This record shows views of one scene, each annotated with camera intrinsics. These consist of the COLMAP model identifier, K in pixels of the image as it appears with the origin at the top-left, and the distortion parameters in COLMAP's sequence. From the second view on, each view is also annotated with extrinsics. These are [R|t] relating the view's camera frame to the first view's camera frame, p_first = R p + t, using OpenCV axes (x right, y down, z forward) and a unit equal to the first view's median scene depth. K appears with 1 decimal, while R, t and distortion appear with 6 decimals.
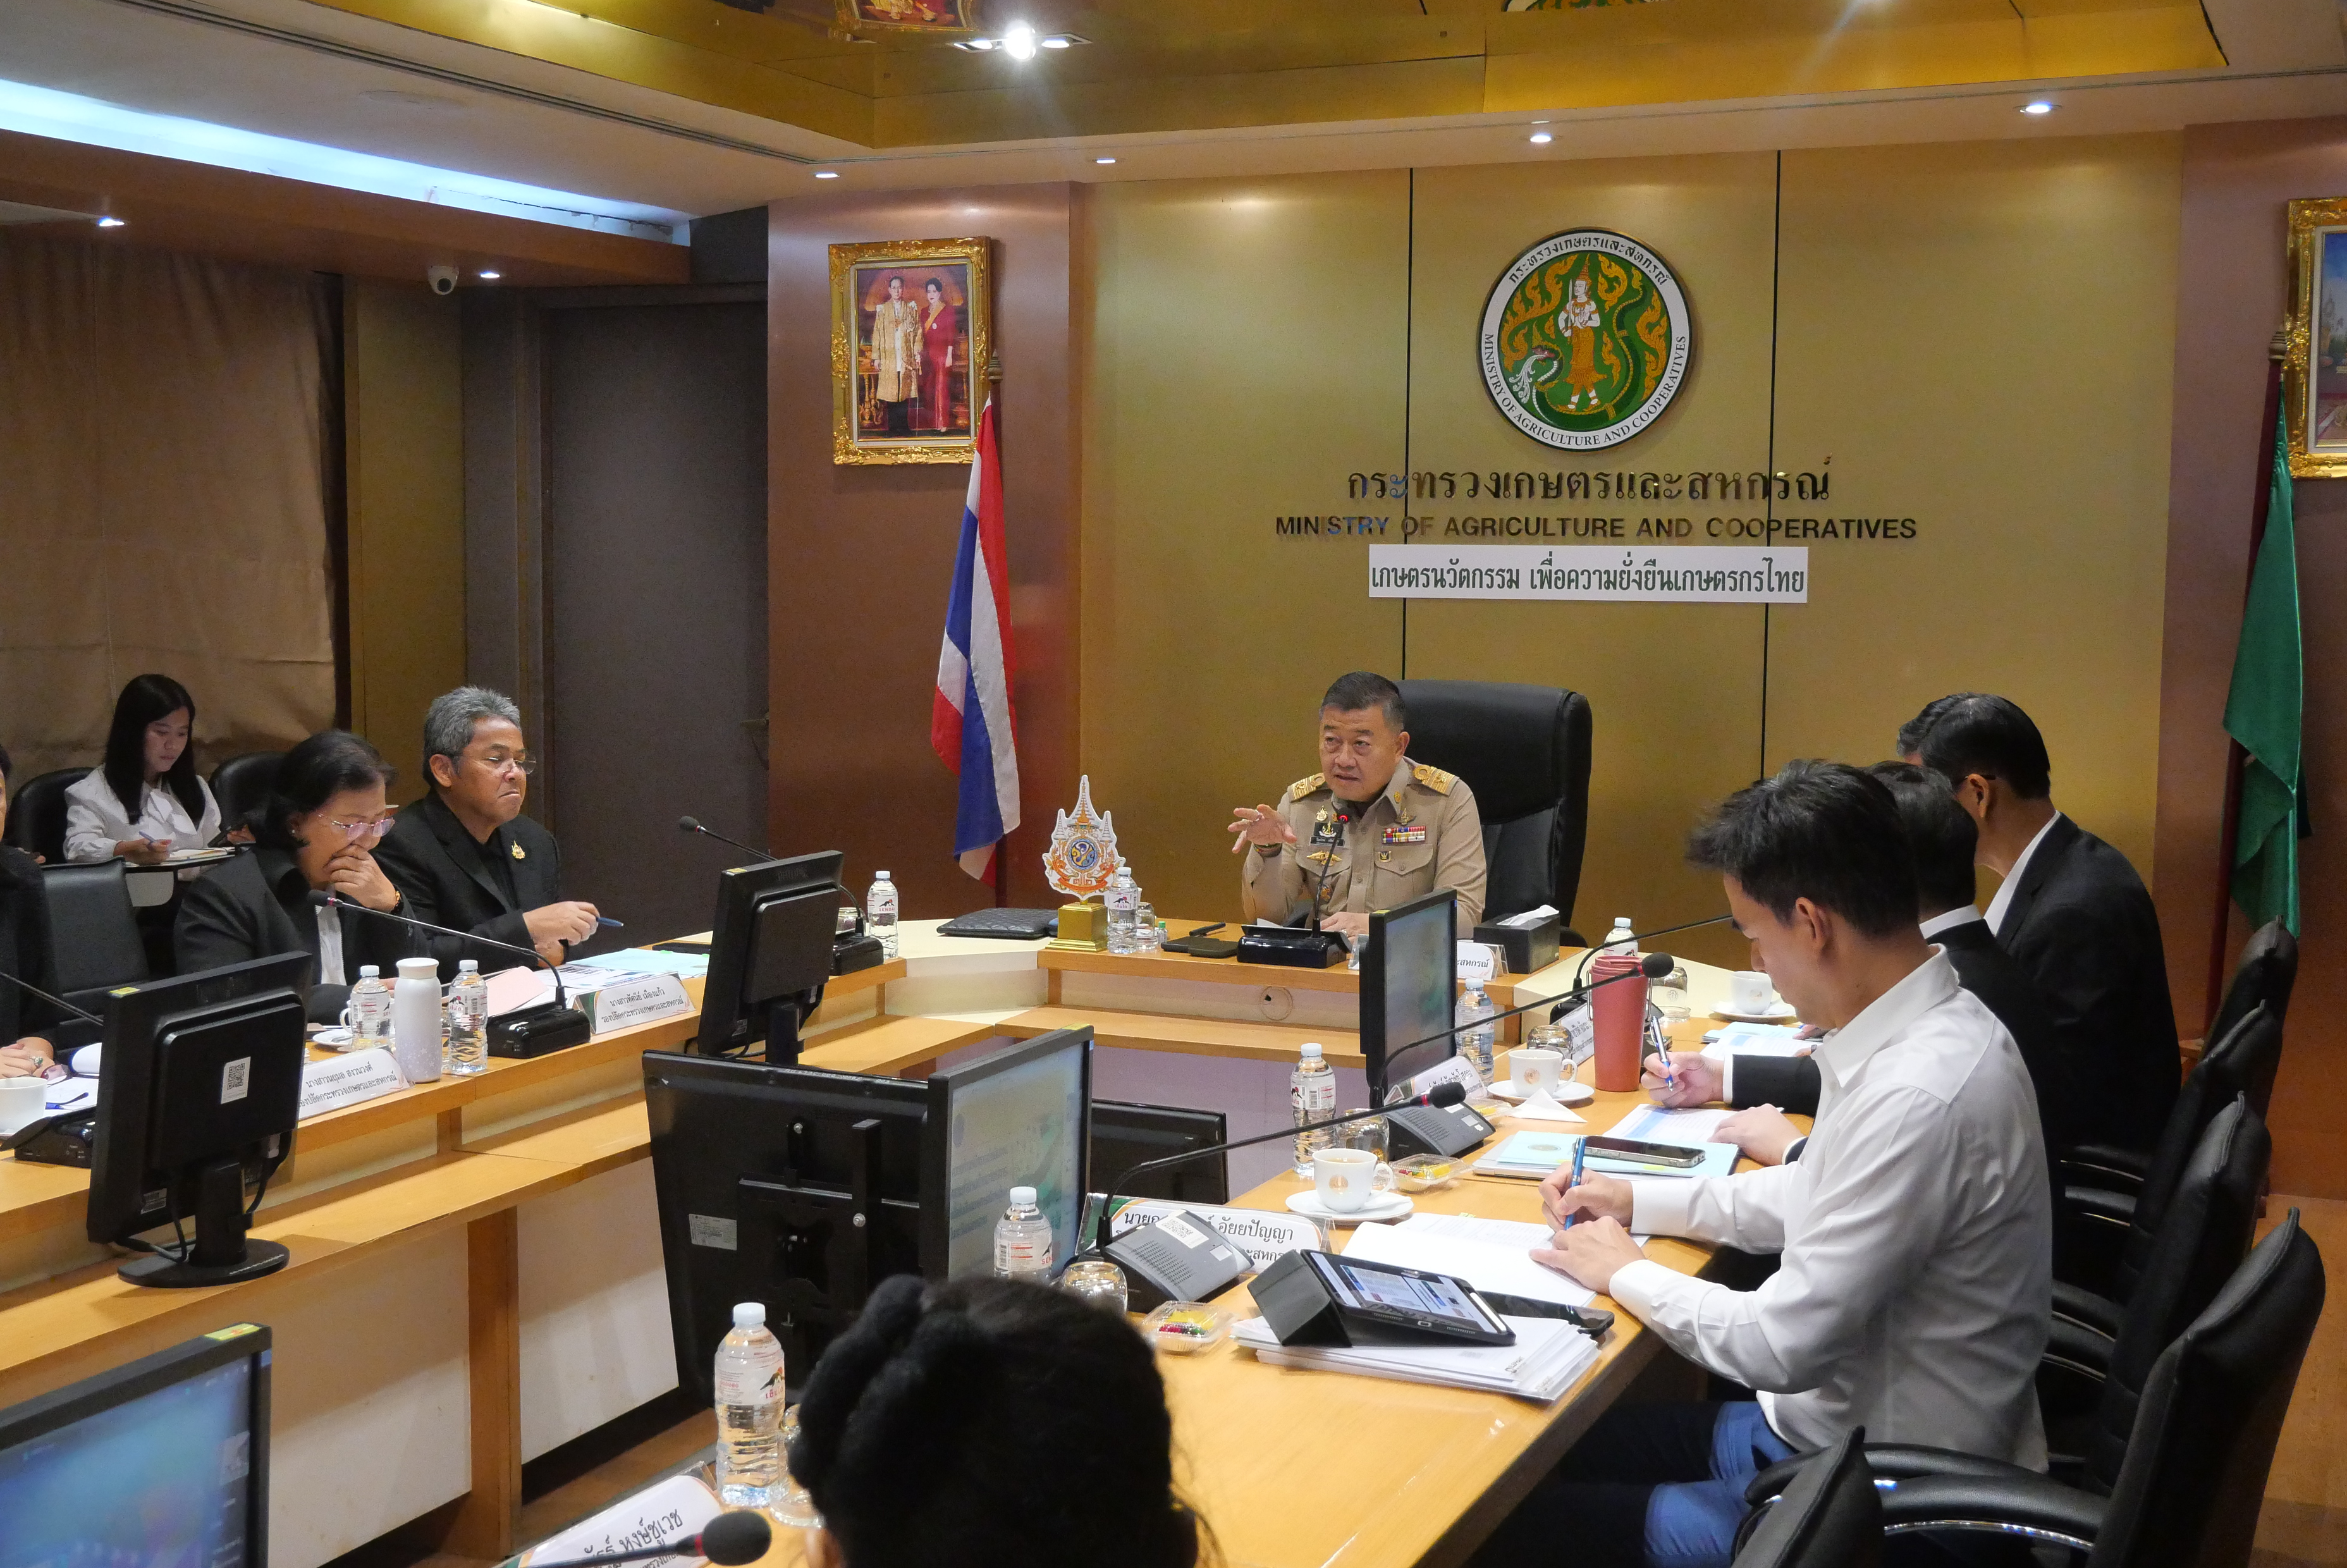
lens RADIAL K [[2812.8, 0, 1173.5], [0, 2812.8, 784.0], [0, 0, 1]] dist [-0.055449, 0.269316]
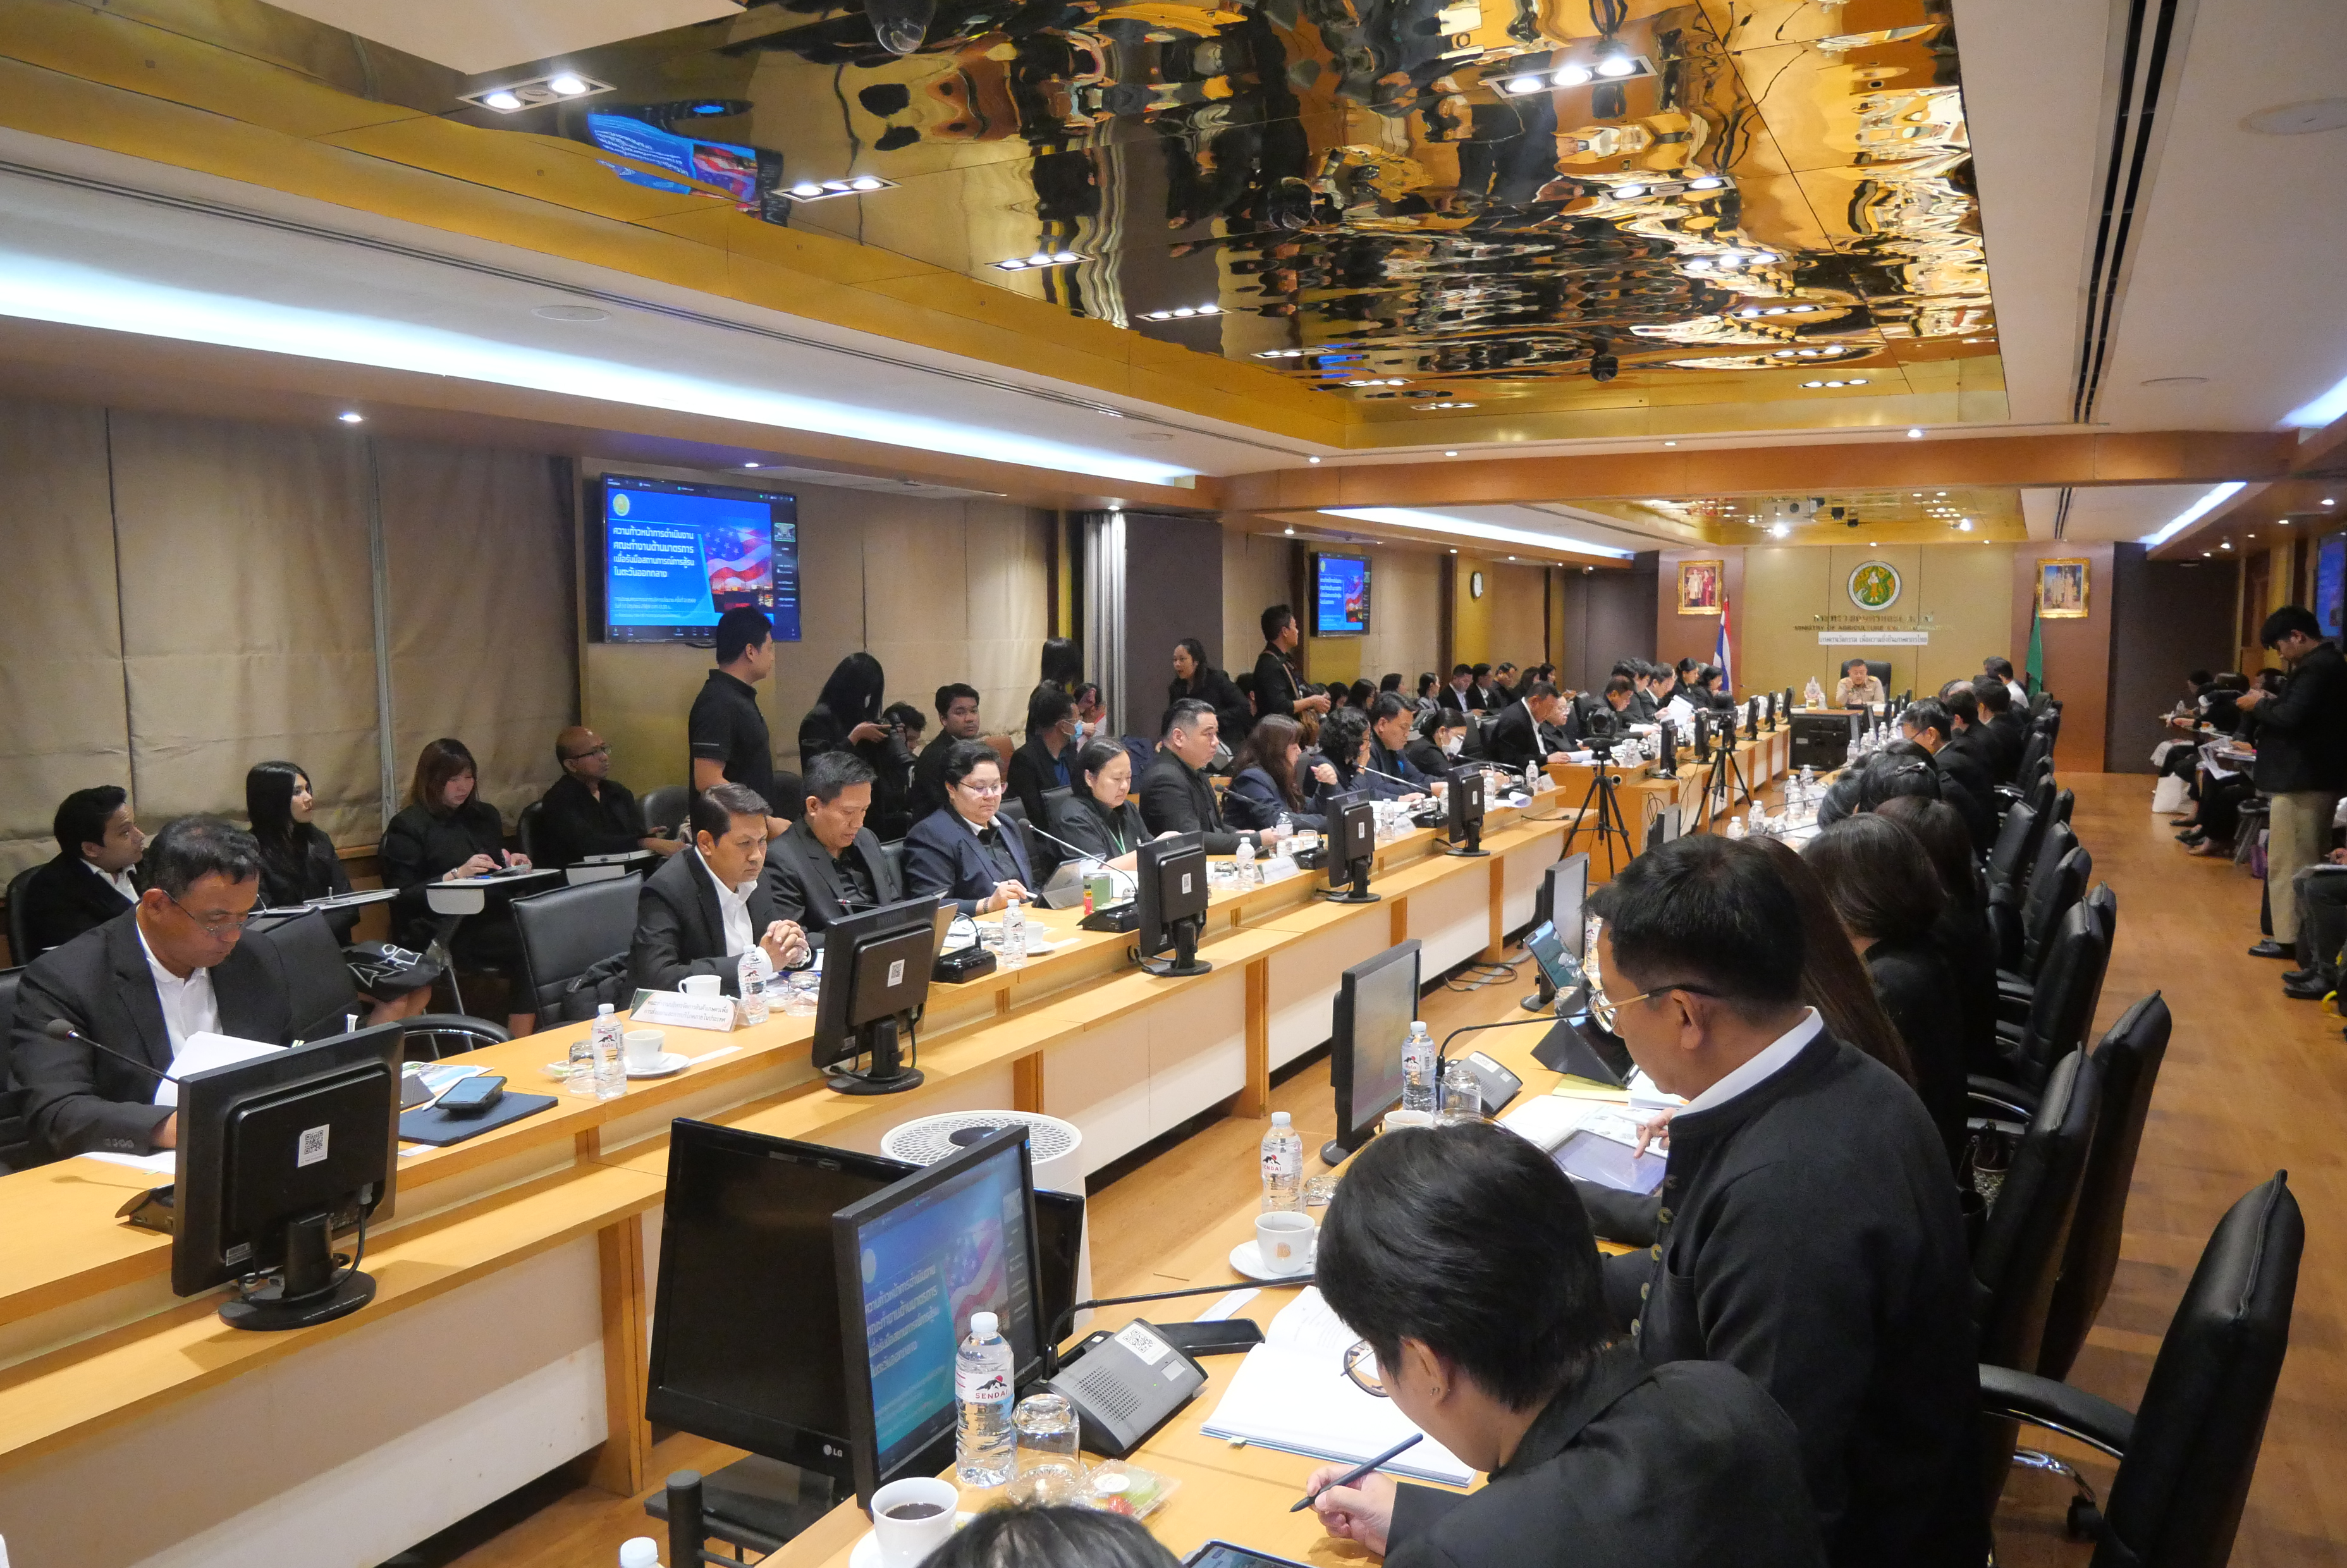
lens RADIAL K [[1706.3, 0, 1153.2], [0, 1706.3, 788.8], [0, 0, 1]] dist [-0.078923, 0.078661]
pose [[0.997466, -0.002644, -0.071090, -0.786872], [0.003090, 0.999976, 0.006176, 0.139314], [0.071072, -0.006380, 0.997451, -1.702675]]
